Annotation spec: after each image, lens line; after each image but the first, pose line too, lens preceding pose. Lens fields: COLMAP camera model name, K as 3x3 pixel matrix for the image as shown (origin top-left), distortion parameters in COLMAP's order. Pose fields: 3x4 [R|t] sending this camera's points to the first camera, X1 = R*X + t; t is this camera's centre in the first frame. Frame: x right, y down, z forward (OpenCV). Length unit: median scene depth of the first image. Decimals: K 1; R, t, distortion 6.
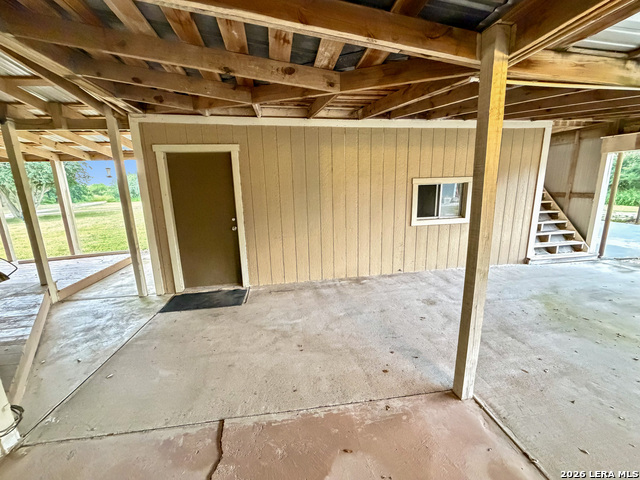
lens RADIAL K [[260.6, 0, 317.6], [0, 260.6, 243.3], [0, 0, 1]] dist [-0.002129, 0.000412]
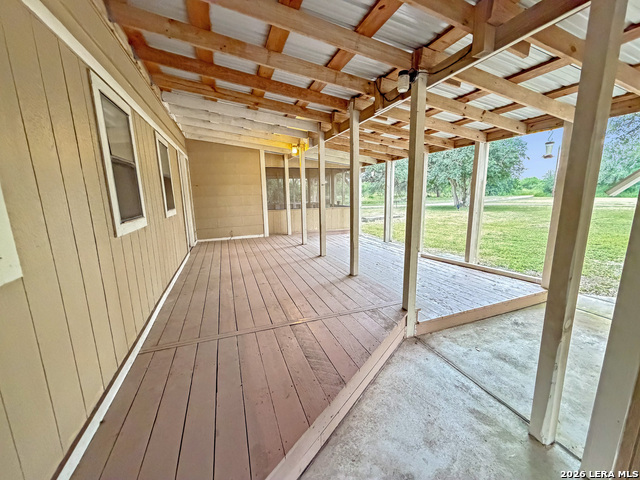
lens RADIAL K [[260.6, 0, 315.7], [0, 260.6, 238.7], [0, 0, 1]] dist [-0.002129, 0.000412]
pose [[0.202089, 0.197290, -0.959290, -0.319546], [-0.191983, 0.968476, 0.158735, -0.070187], [0.960366, 0.152089, 0.233595, 0.404773]]
